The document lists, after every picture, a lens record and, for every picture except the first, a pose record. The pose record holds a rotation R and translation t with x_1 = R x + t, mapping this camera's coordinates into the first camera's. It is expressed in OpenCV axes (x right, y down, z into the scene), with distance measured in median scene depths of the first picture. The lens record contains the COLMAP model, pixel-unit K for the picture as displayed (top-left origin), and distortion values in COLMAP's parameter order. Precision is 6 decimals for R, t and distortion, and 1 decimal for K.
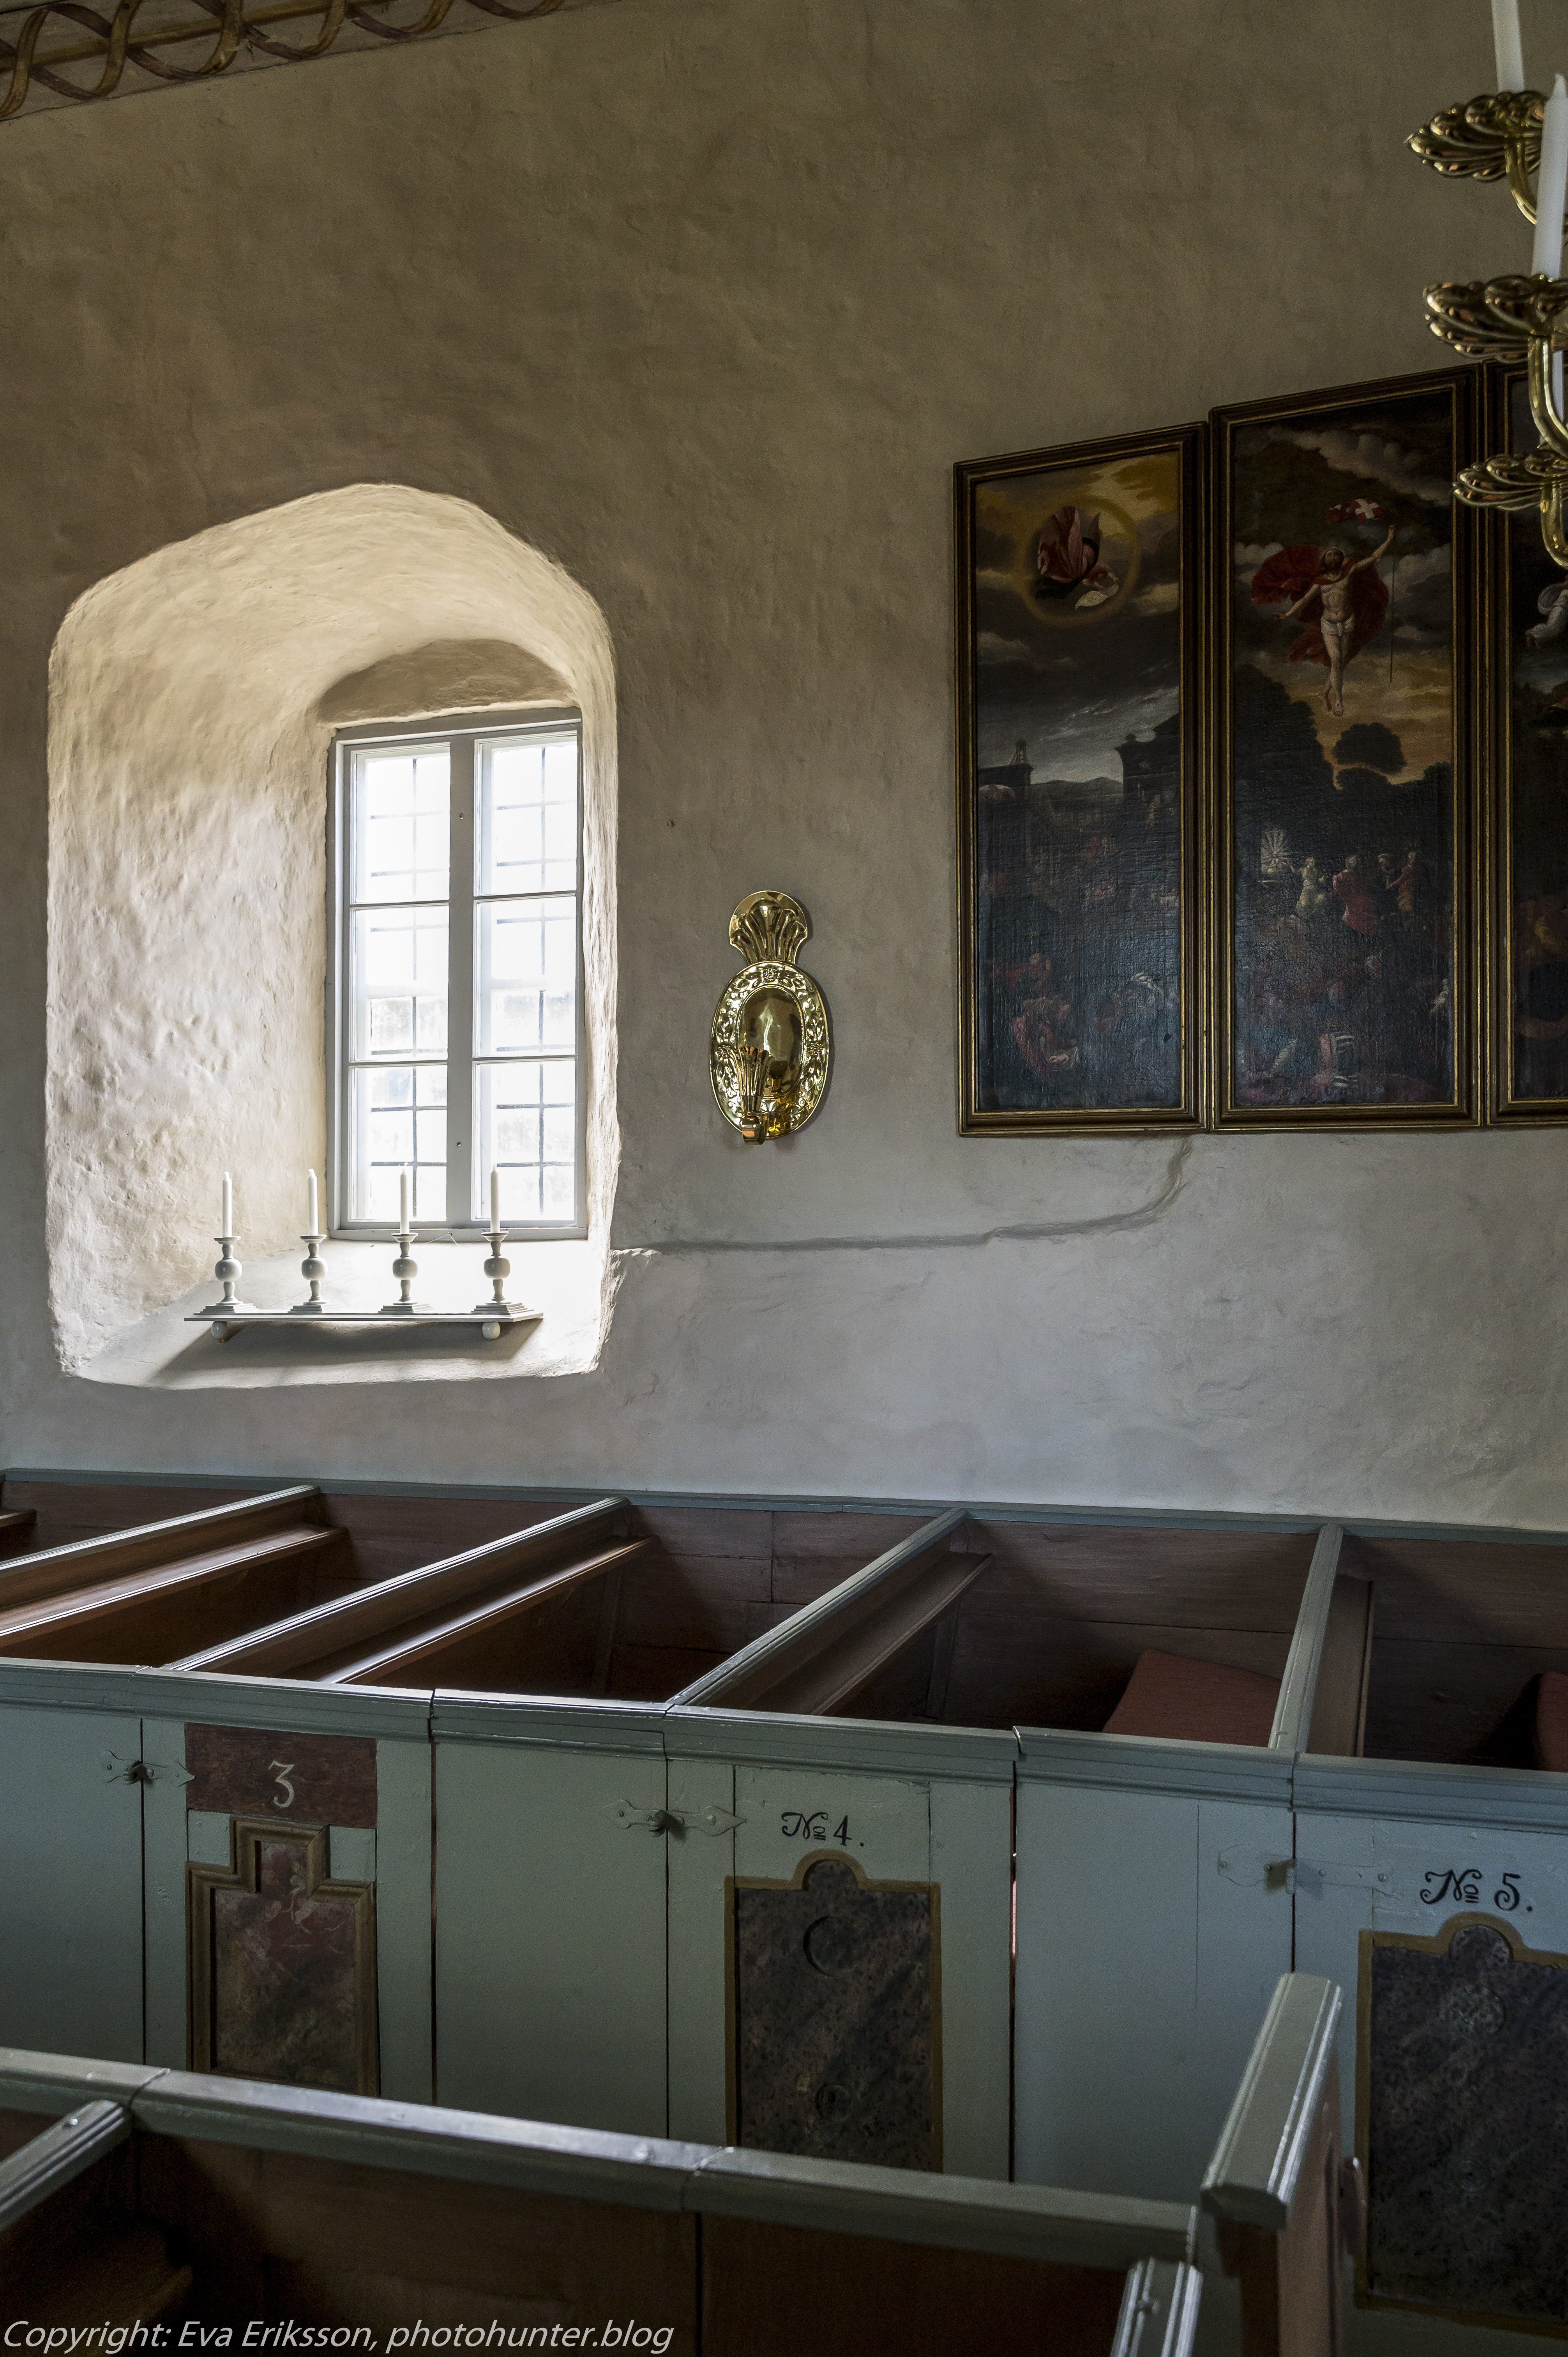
lens RADIAL K [[1810.9, 0, 793.8], [0, 1810.9, 1197.0], [0, 0, 1]] dist [0.013557, -0.006516]
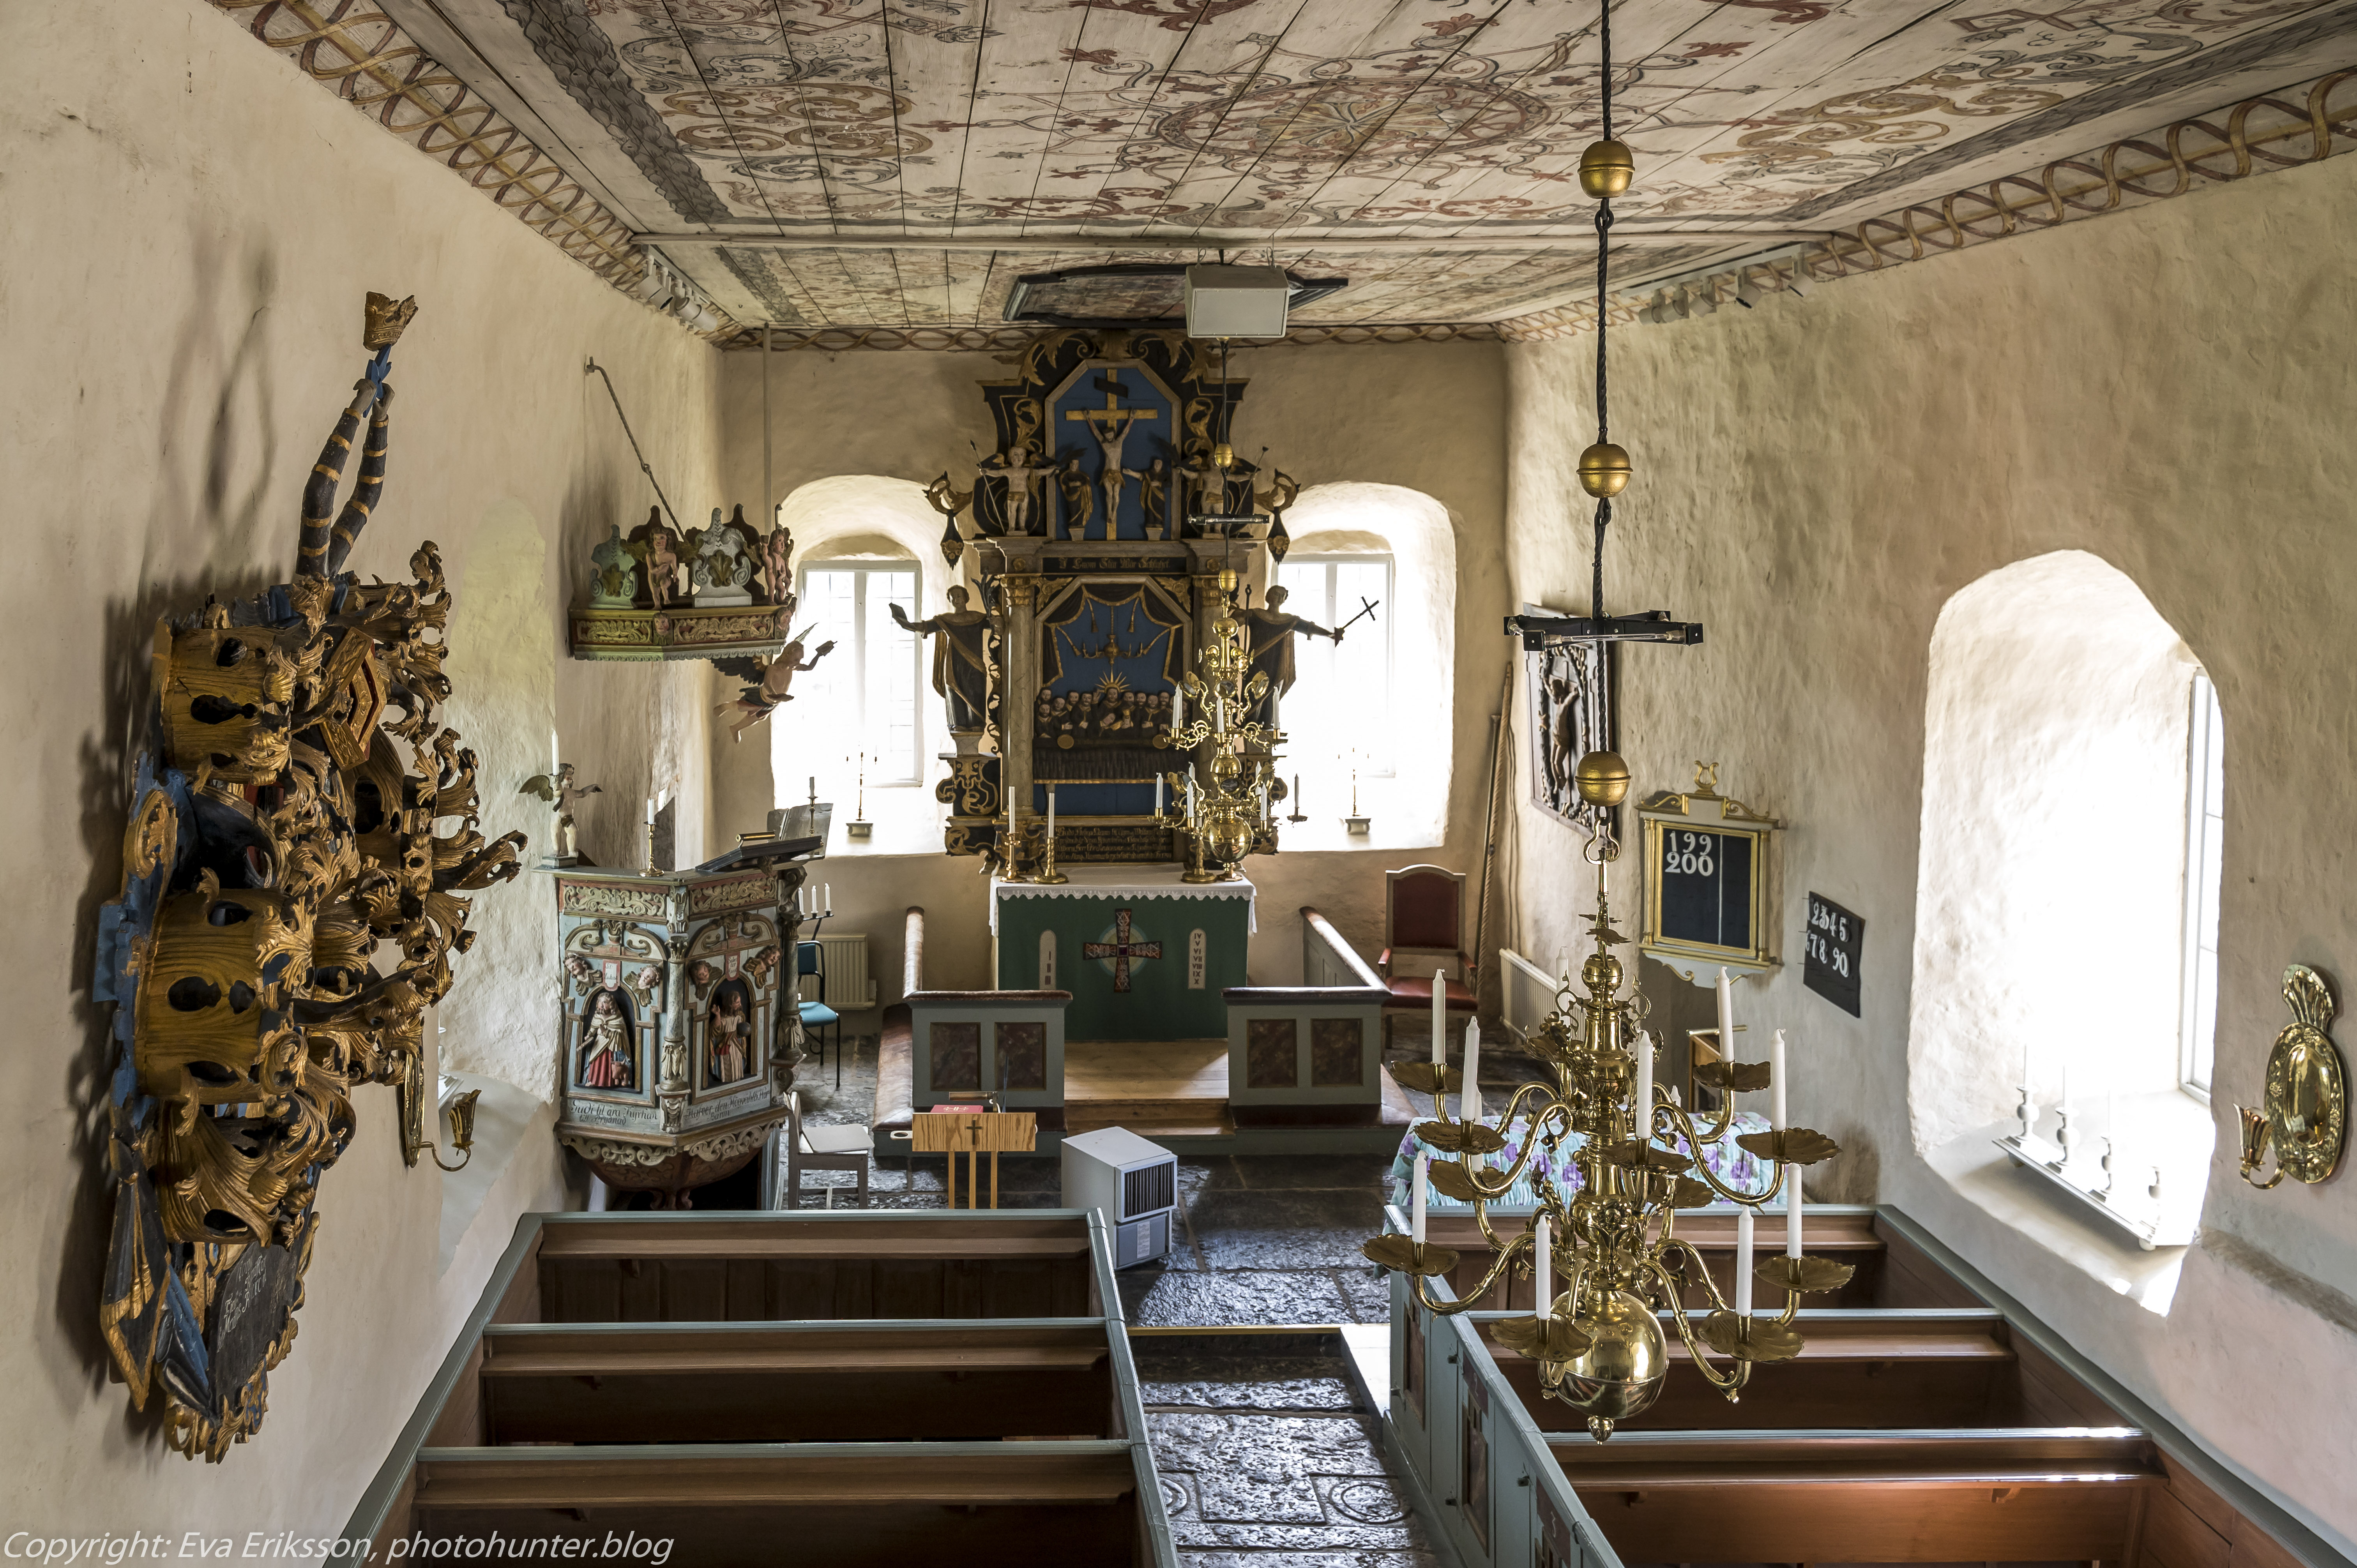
lens RADIAL K [[1810.9, 0, 1180.0], [0, 1810.9, 776.4], [0, 0, 1]] dist [0.013557, -0.006516]
pose [[0.389412, 0.121002, -0.913081, 0.605030], [-0.031269, 0.992498, 0.118191, -0.332873], [0.920533, -0.017474, 0.390275, -0.042782]]
